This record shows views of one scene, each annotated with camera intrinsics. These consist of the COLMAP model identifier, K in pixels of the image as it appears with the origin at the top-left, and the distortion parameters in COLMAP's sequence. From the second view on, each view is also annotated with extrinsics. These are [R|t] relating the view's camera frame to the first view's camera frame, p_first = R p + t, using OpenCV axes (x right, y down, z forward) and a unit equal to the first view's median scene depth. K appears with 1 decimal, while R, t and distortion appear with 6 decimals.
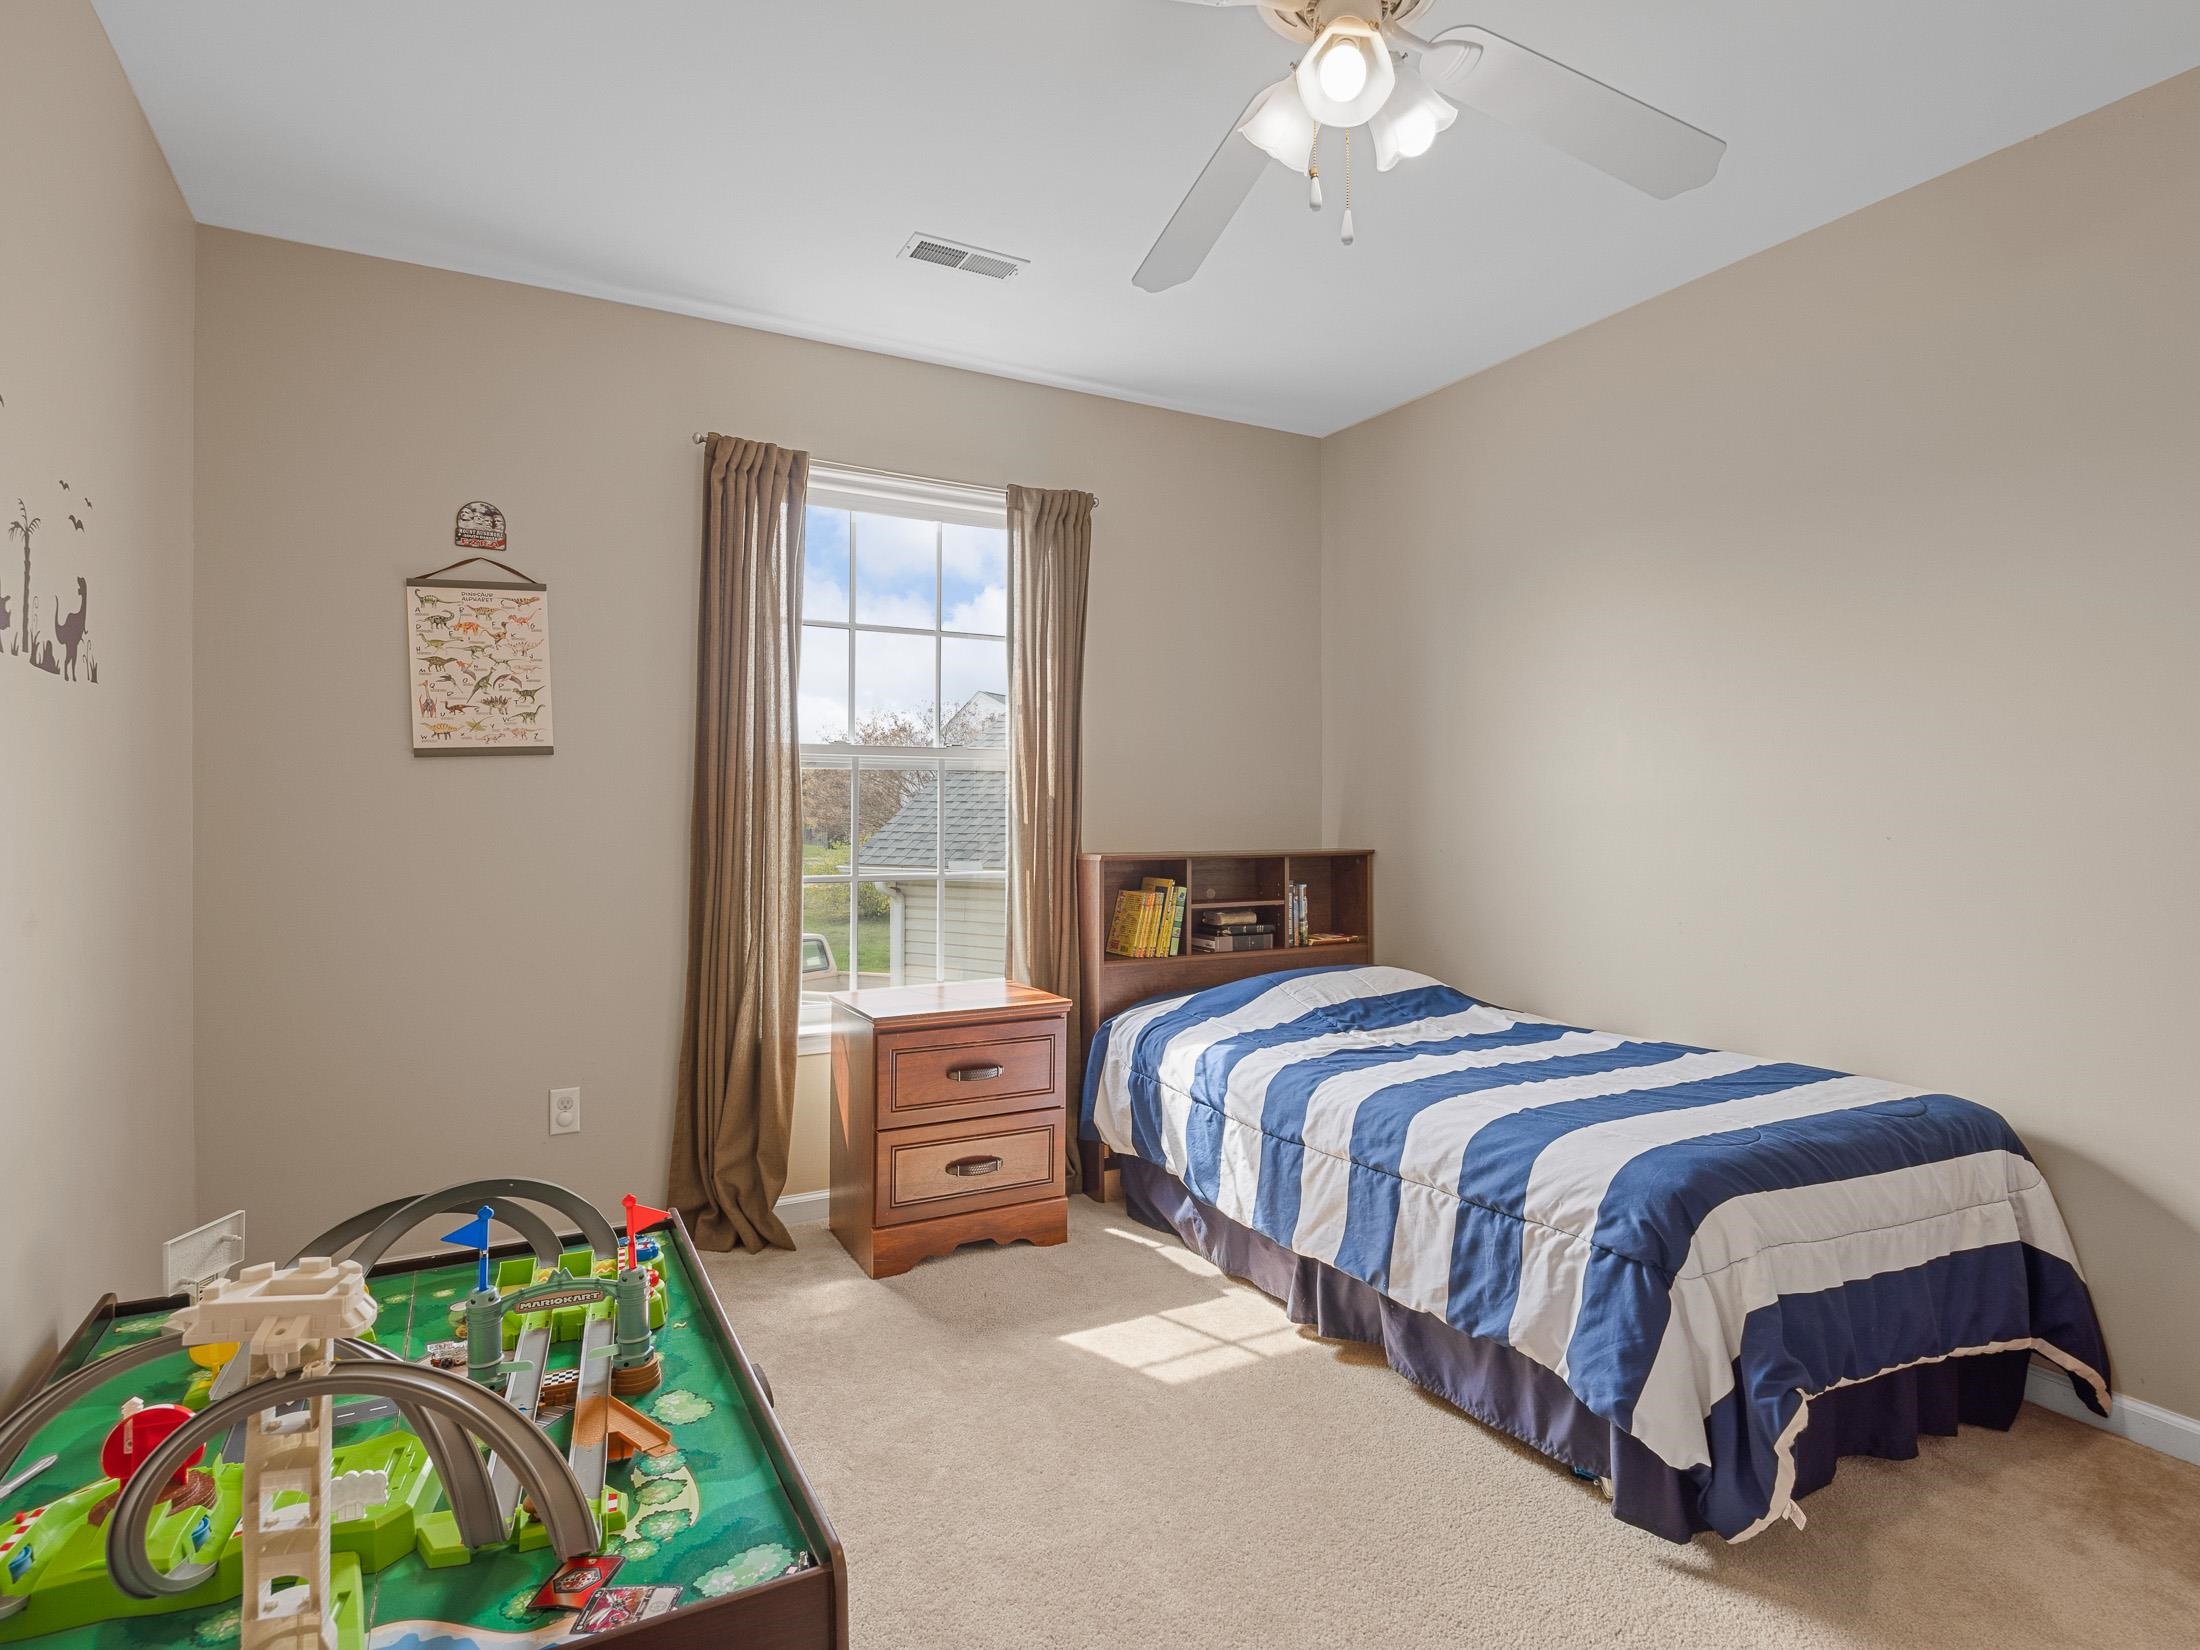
lens RADIAL K [[1150.6, 0, 1103.8], [0, 1150.6, 818.4], [0, 0, 1]] dist [-0.017157, 0.000046]
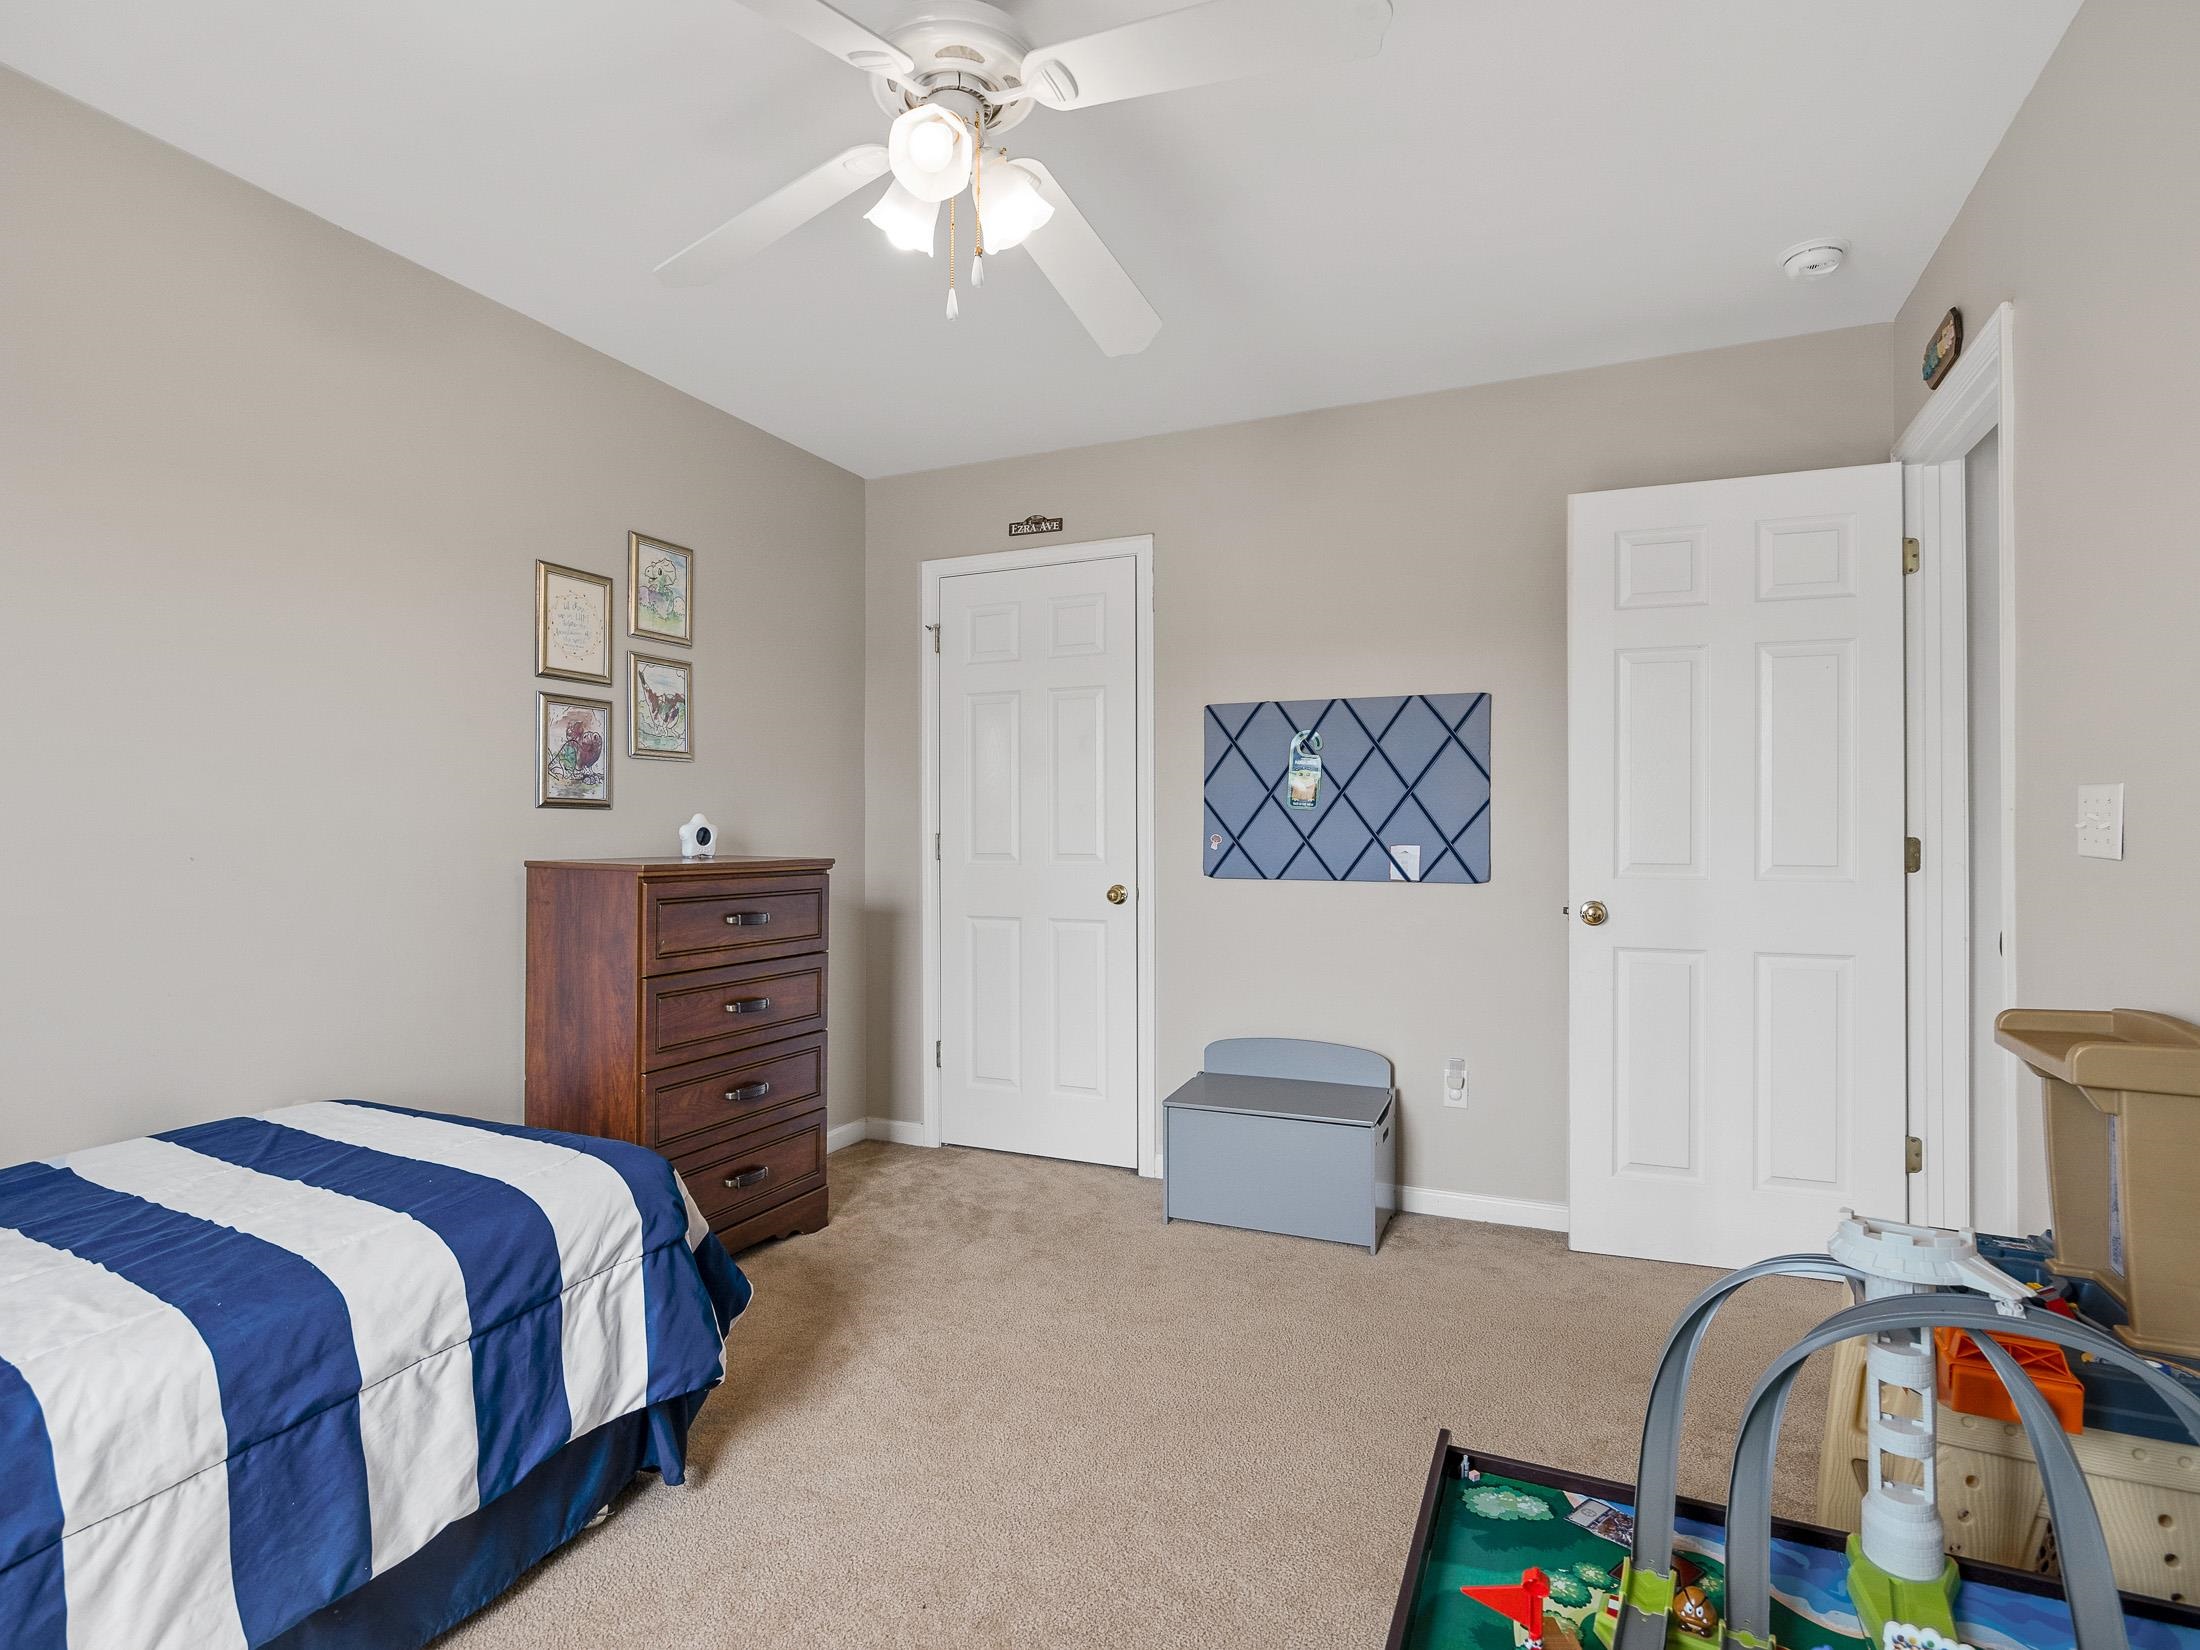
lens RADIAL K [[1104.9, 0, 1103.0], [0, 1104.9, 824.9], [0, 0, 1]] dist [-0.022712, 0.000377]
pose [[-0.611996, 0.003278, 0.790854, -0.534023], [0.003651, 0.999992, -0.001320, -0.008012], [-0.790853, 0.002080, -0.612003, 1.138301]]
